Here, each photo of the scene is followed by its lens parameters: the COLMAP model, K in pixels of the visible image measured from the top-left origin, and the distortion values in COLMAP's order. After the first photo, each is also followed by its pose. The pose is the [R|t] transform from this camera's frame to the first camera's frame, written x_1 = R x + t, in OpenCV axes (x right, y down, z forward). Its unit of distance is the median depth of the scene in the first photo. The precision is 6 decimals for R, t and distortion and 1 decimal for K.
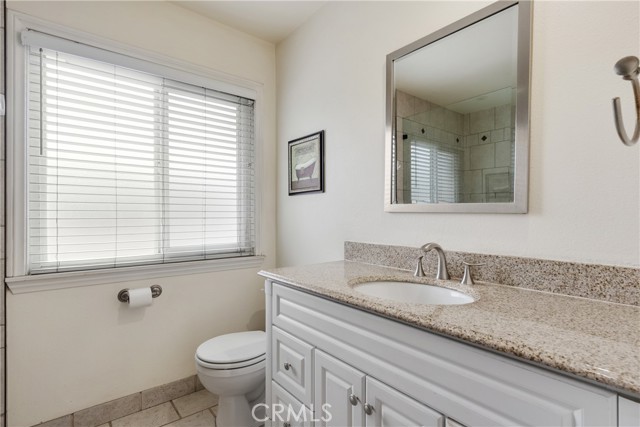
lens RADIAL K [[313.9, 0, 318.5], [0, 313.9, 215.6], [0, 0, 1]] dist [-0.001395, -0.000024]
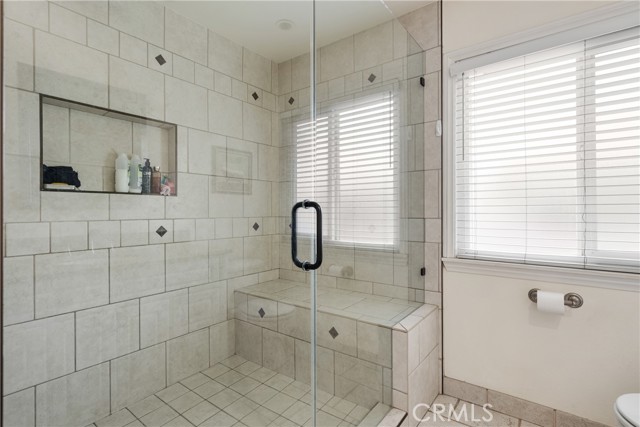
lens RADIAL K [[313.9, 0, 320.4], [0, 313.9, 210.0], [0, 0, 1]] dist [-0.001395, -0.000024]
pose [[0.230708, -0.001942, -0.973021, 0.153394], [0.004978, 0.999987, -0.000815, -0.003543], [0.973010, -0.004655, 0.230715, 0.164932]]
